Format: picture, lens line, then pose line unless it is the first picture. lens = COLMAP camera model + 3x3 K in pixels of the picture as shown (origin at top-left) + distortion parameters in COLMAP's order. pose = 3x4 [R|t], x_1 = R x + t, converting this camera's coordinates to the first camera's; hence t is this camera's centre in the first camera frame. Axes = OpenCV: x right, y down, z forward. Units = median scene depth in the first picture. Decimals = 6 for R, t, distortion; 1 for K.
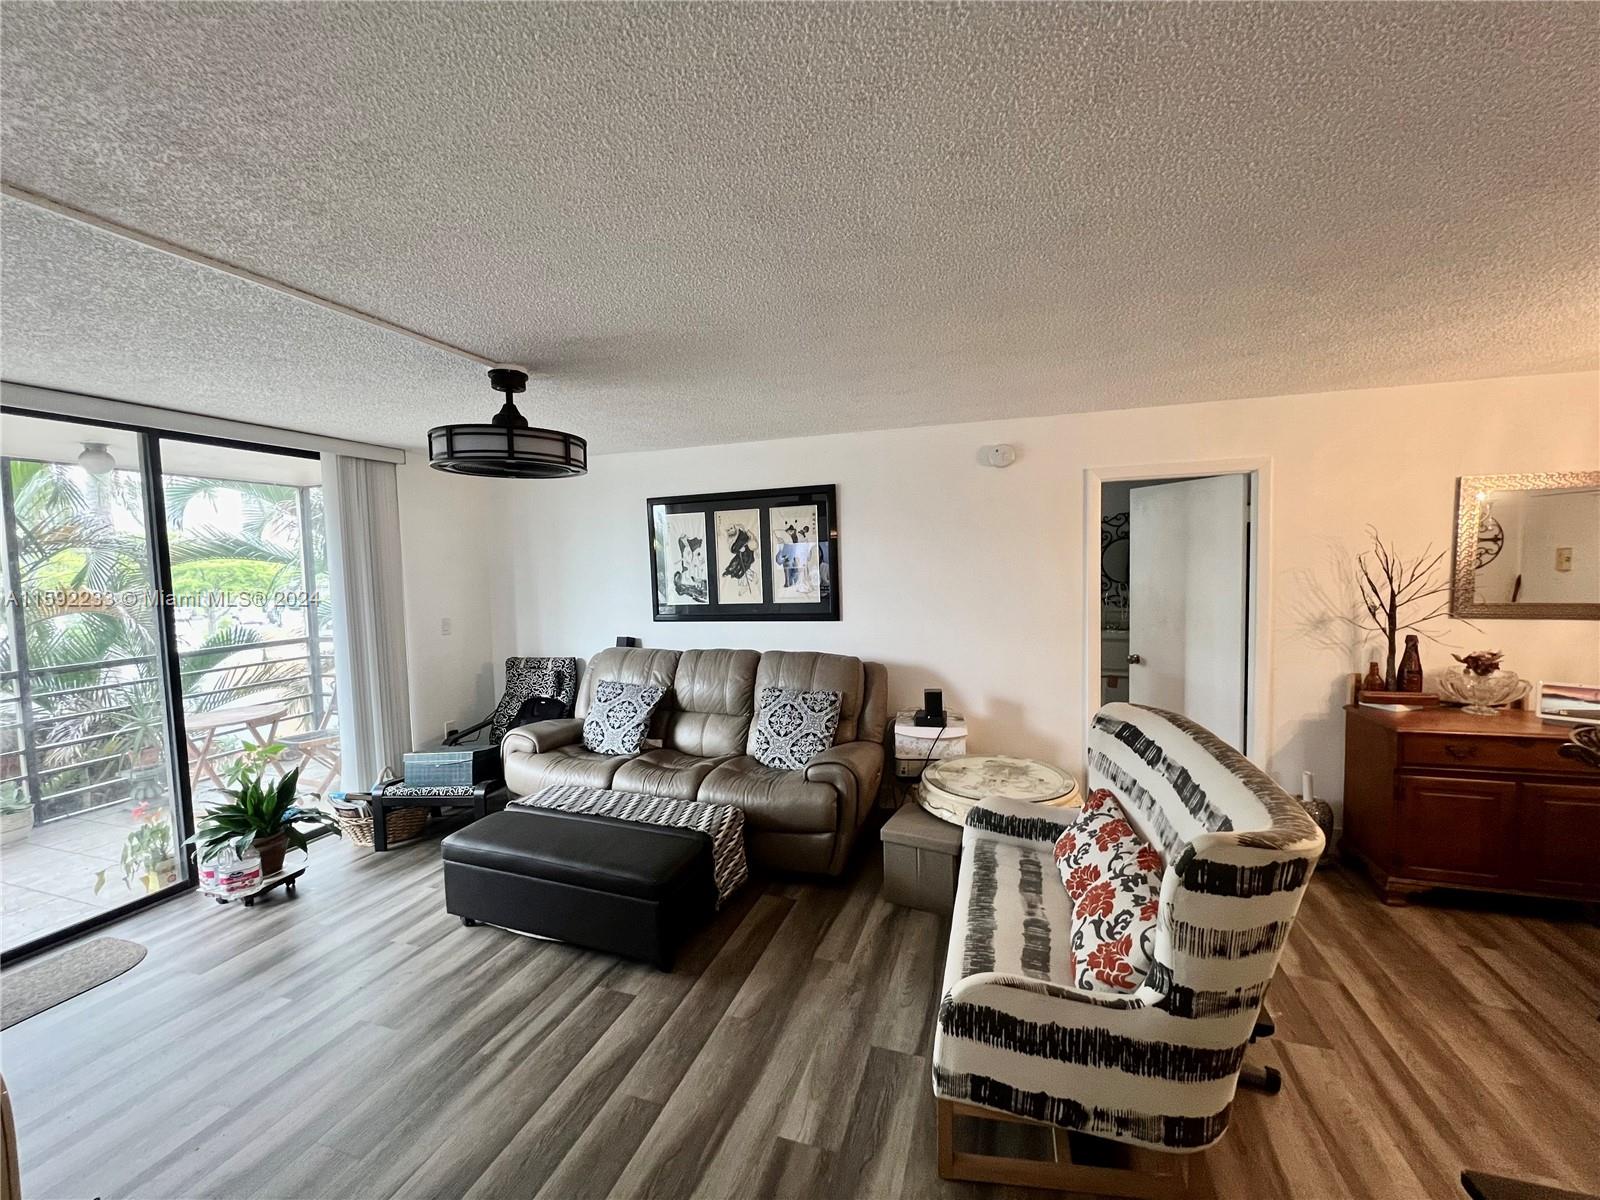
lens RADIAL K [[637.0, 0, 800.8], [0, 637.0, 610.3], [0, 0, 1]] dist [-0.003908, 0.000638]
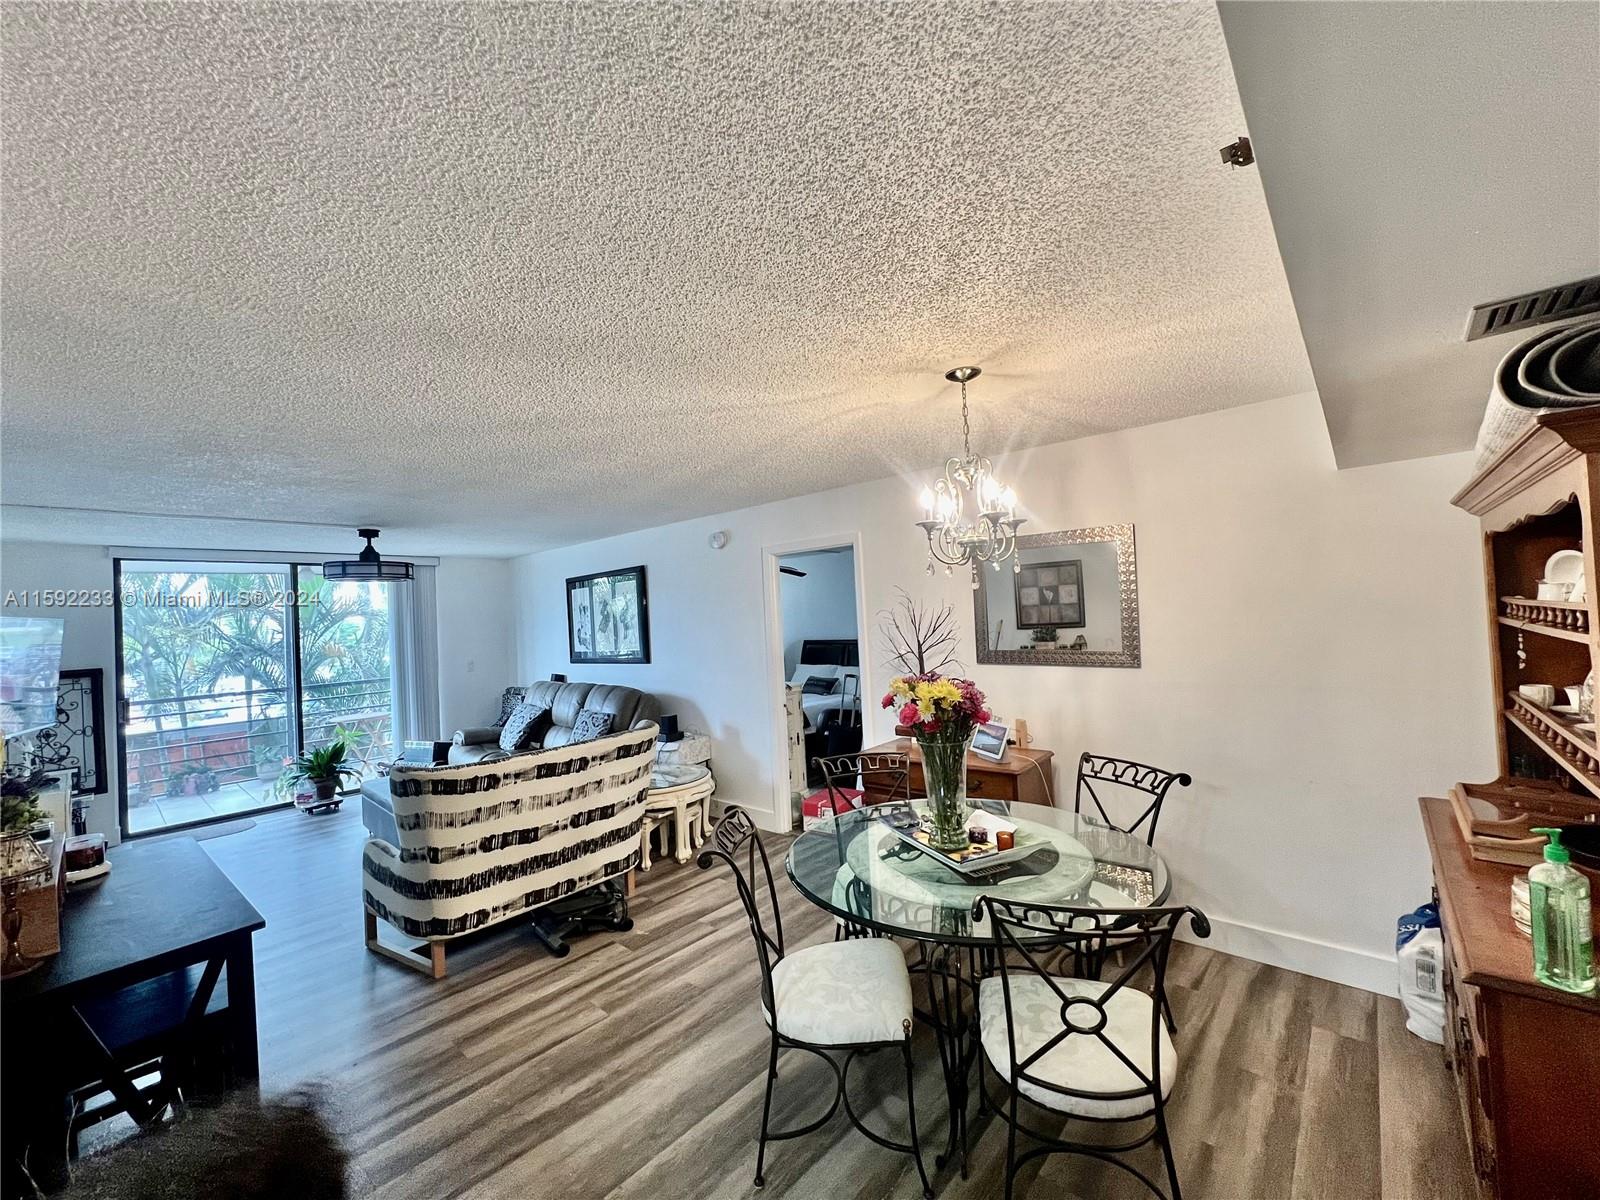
lens RADIAL K [[637.0, 0, 800.2], [0, 637.0, 603.7], [0, 0, 1]] dist [-0.003908, 0.000638]
pose [[0.923740, -0.035128, -0.381407, 0.993265], [-0.002295, 0.995260, -0.097222, 0.026973], [0.383014, 0.090683, 0.919281, -0.177312]]
